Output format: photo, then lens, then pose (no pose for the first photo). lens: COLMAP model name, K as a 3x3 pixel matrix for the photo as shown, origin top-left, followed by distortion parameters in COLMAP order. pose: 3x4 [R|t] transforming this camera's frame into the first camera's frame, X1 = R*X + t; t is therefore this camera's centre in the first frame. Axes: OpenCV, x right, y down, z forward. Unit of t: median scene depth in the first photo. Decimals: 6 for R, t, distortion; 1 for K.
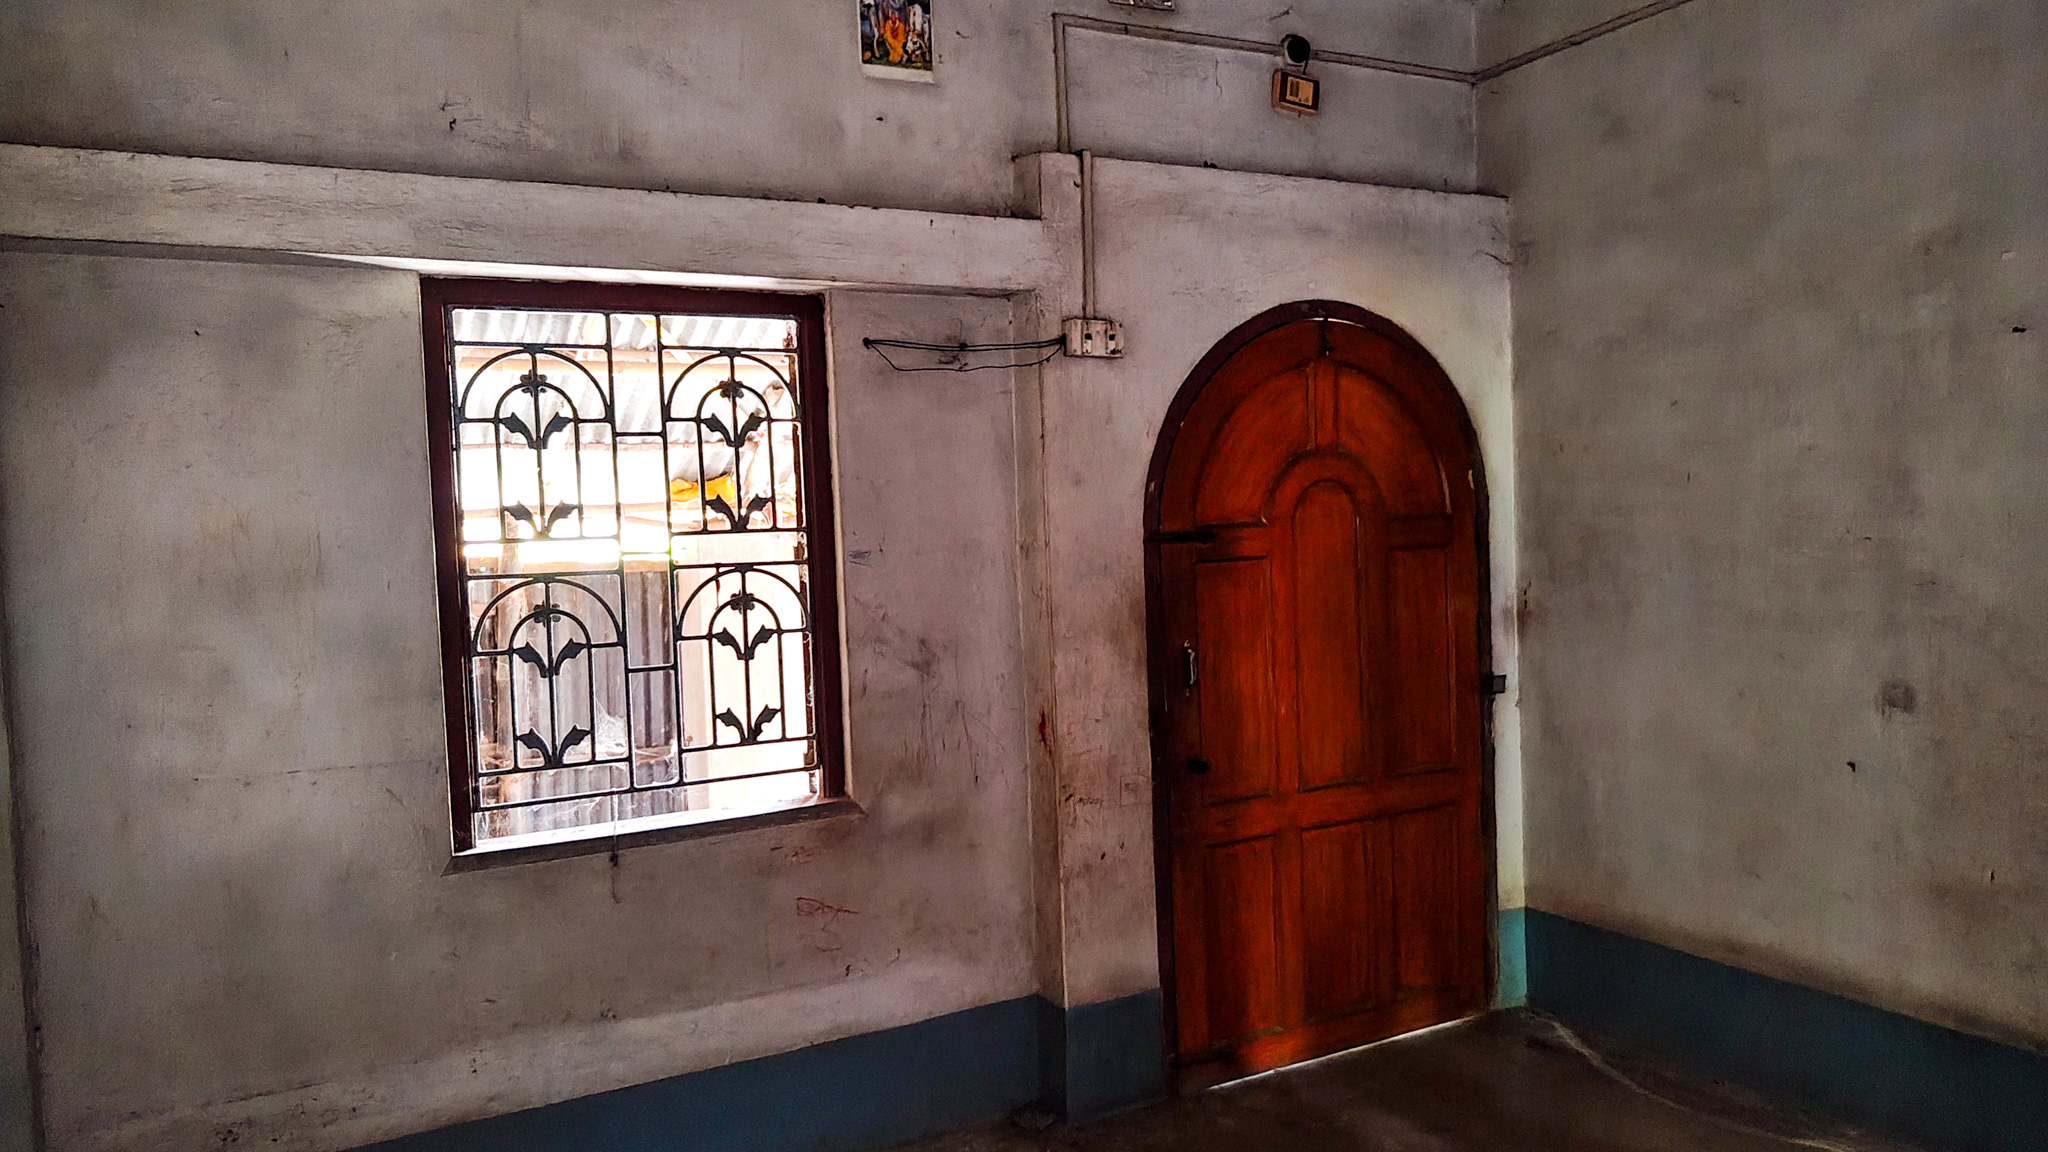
lens RADIAL K [[1480.5, 0, 1024.0], [0, 1480.5, 576.0], [0, 0, 1]] dist [0.030602, -0.028774]
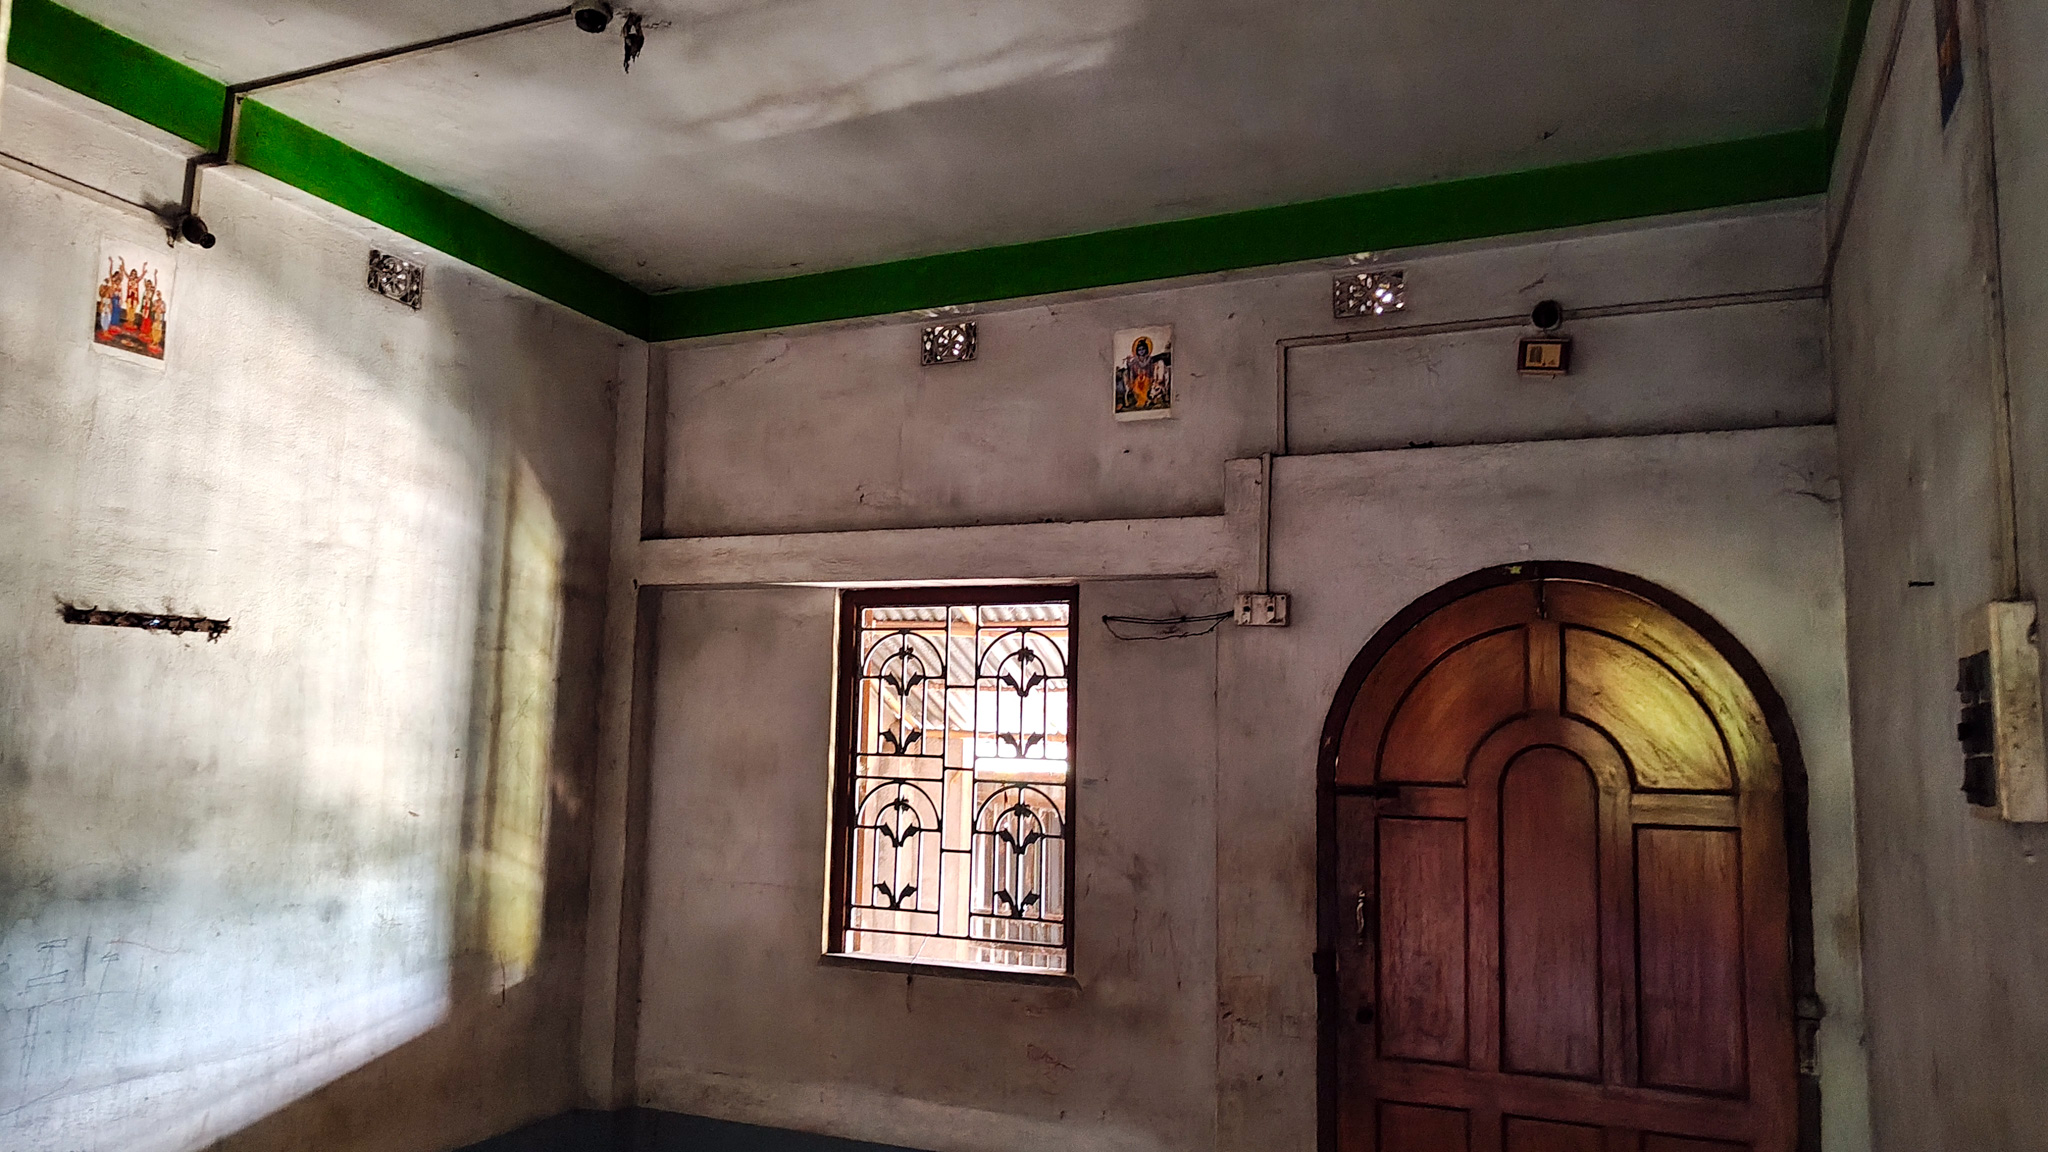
lens RADIAL K [[1441.4, 0, 1024.0], [0, 1441.4, 576.0], [0, 0, 1]] dist [0.082183, -0.148416]
pose [[0.597575, -0.043298, -0.800643, 0.864617], [-0.081886, 0.990024, -0.114657, -0.042967], [0.797621, 0.134078, 0.588069, 0.186210]]
